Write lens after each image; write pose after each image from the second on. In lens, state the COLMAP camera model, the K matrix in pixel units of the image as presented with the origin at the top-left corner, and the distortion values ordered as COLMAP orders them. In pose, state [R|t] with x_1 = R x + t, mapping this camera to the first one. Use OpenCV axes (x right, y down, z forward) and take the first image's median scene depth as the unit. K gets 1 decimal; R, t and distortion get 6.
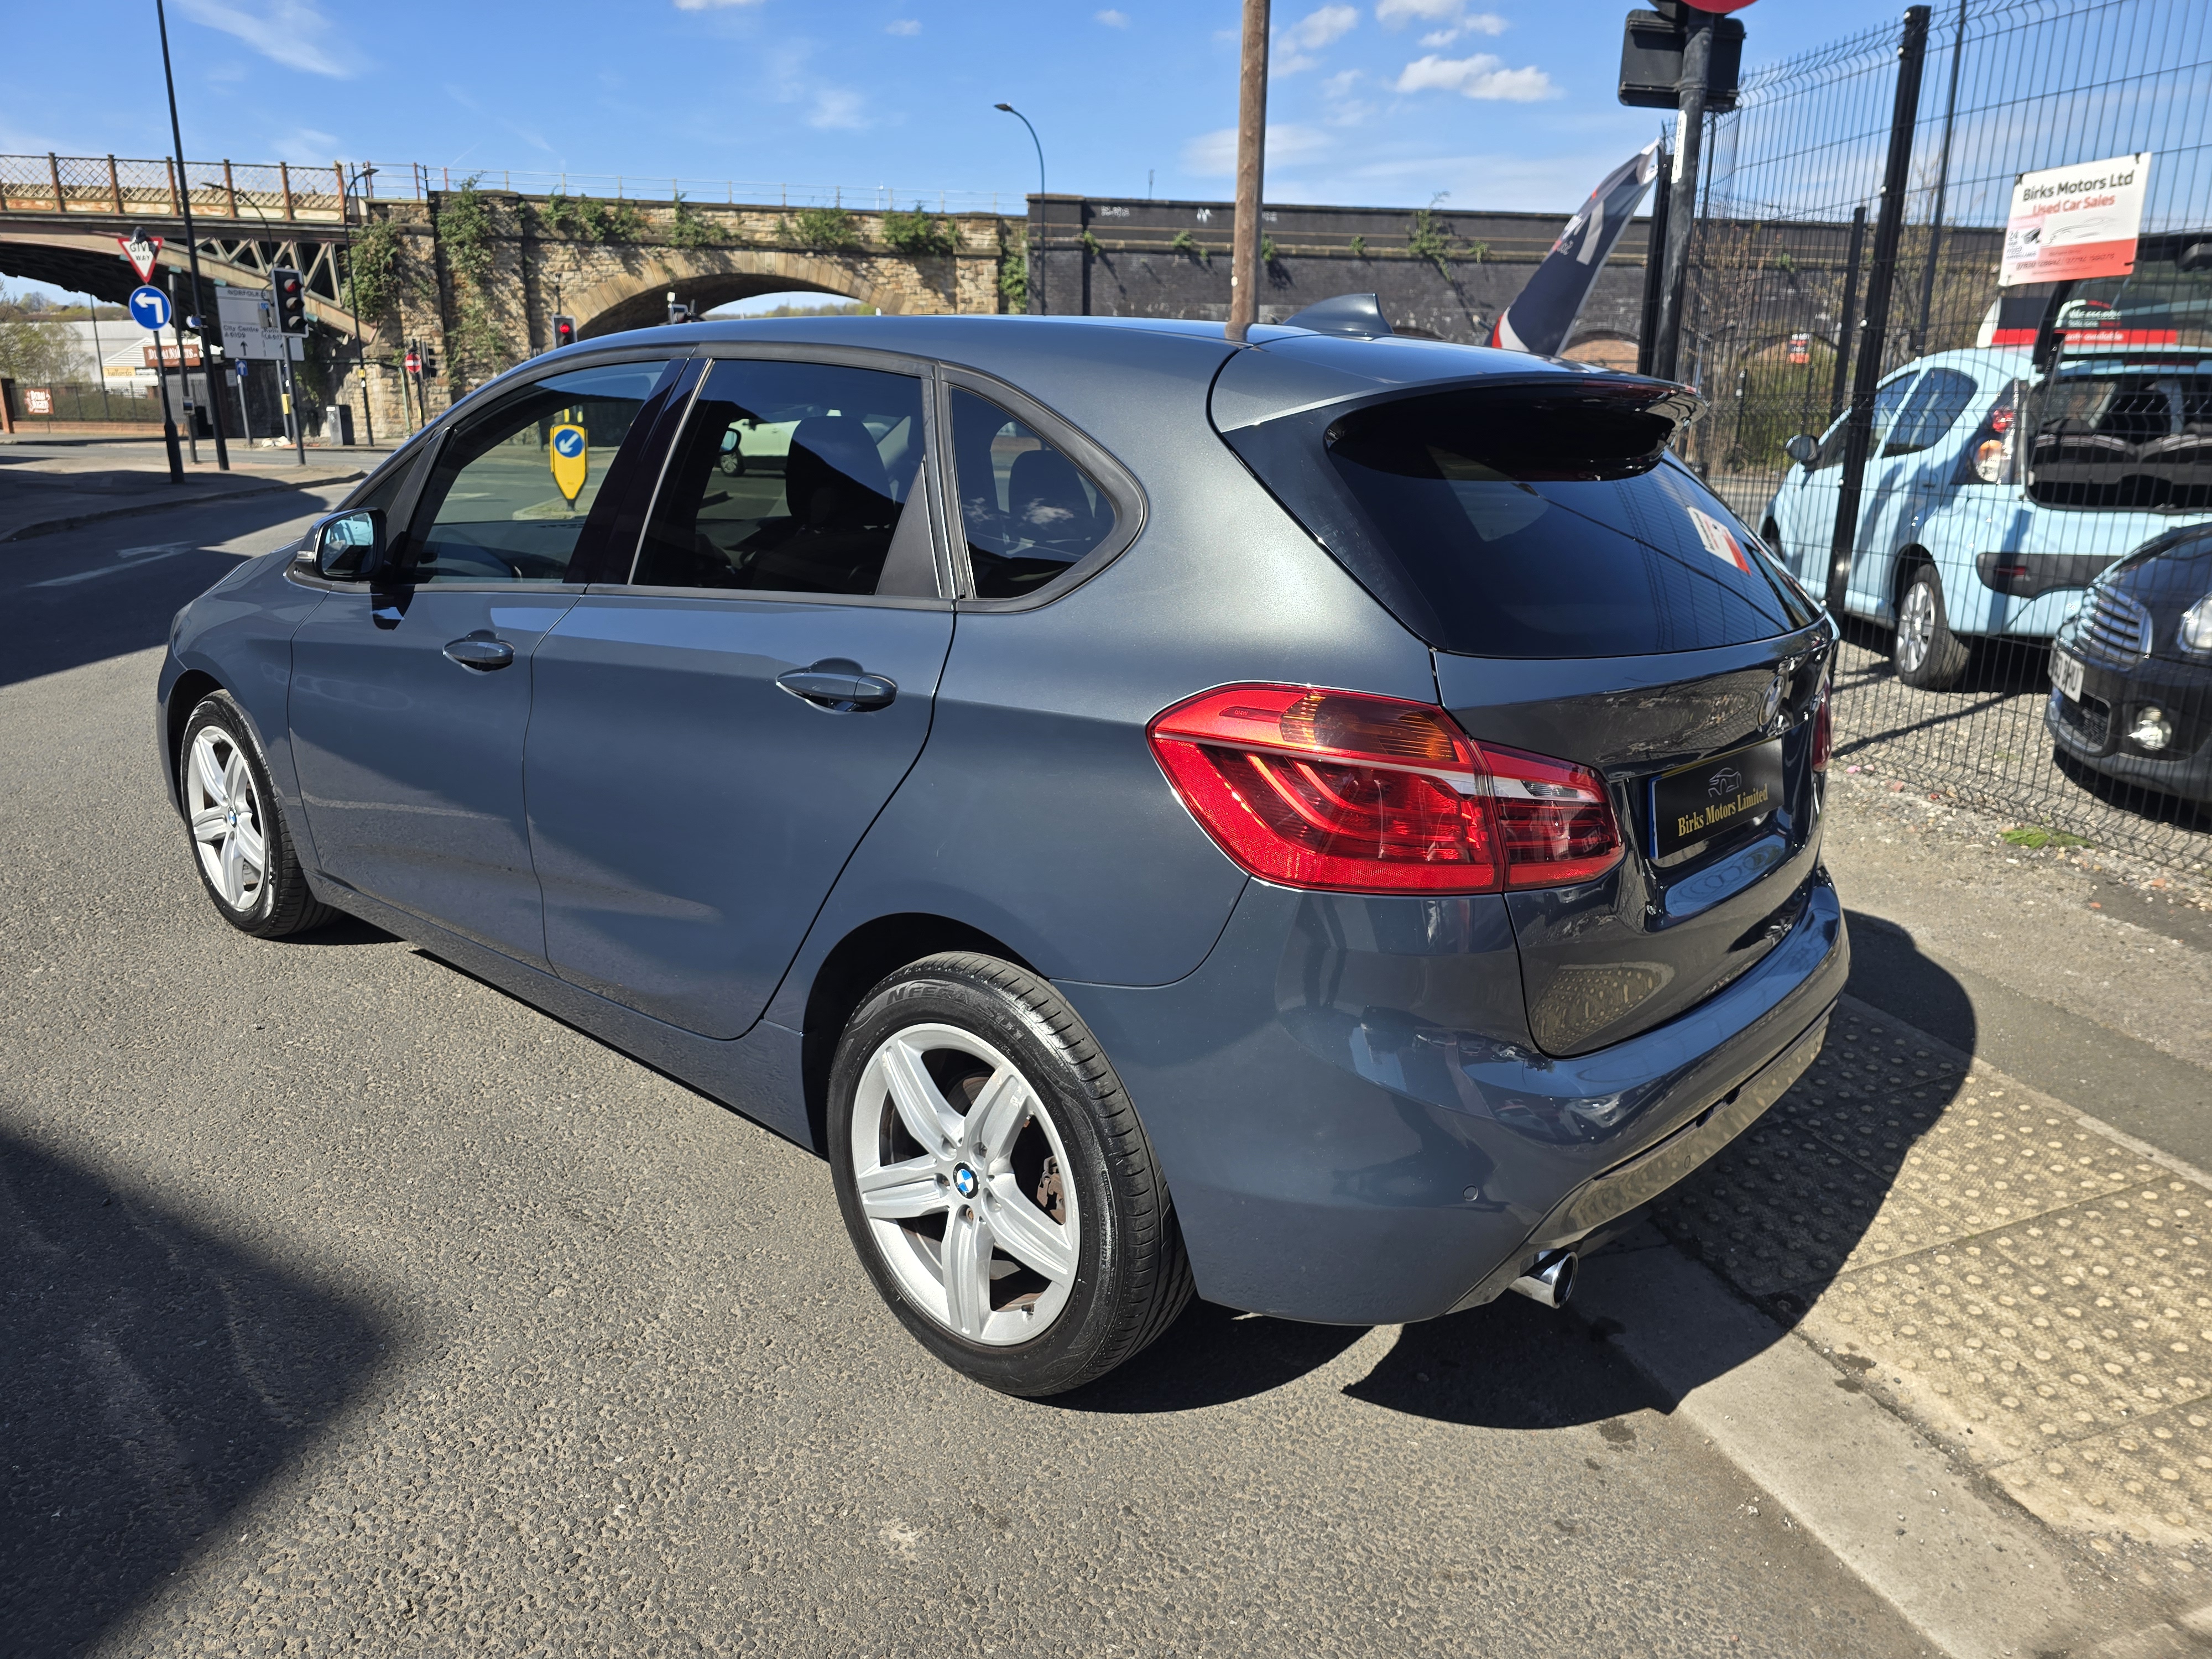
lens RADIAL K [[1470.8, 0, 1069.0], [0, 1470.8, 822.4], [0, 0, 1]] dist [0.059462, -0.048463]
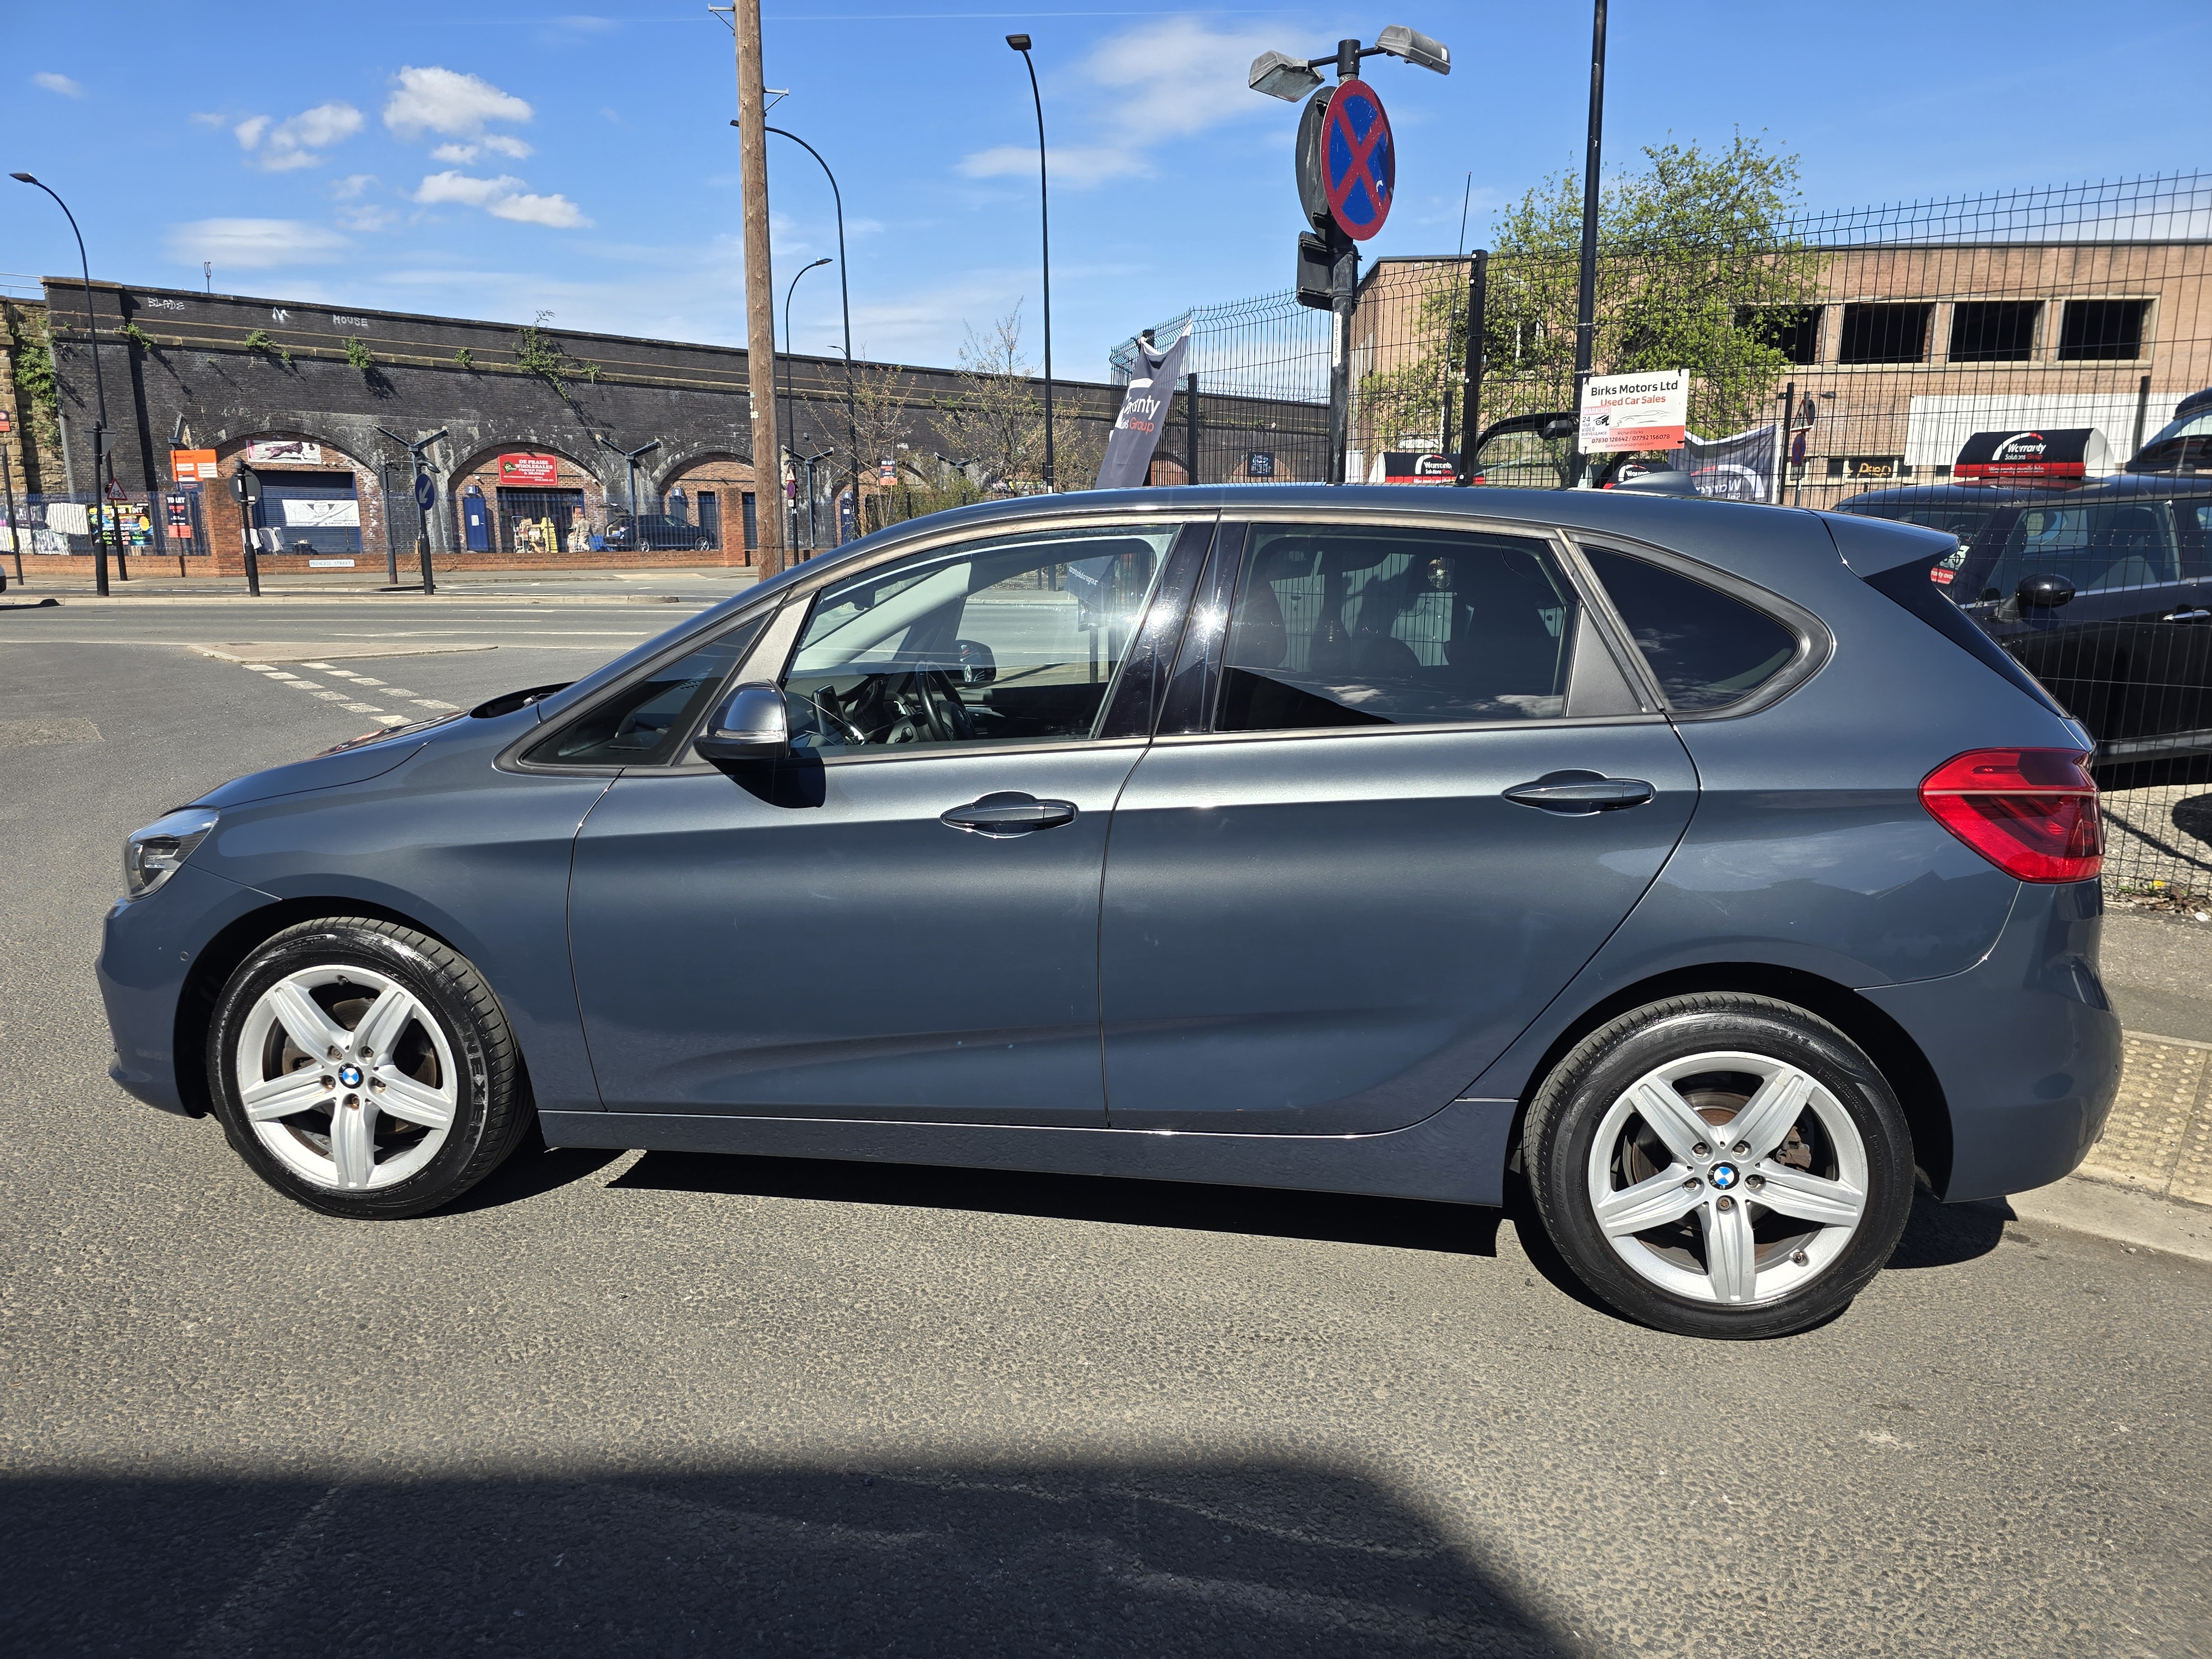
lens RADIAL K [[1453.1, 0, 1106.0], [0, 1453.1, 829.5], [0, 0, 1]] dist [0.066247, -0.053663]
pose [[0.838847, -0.119151, 0.531168, -0.555979], [0.154283, 0.987780, -0.022073, -0.047620], [-0.522047, 0.100466, 0.846979, 0.097413]]
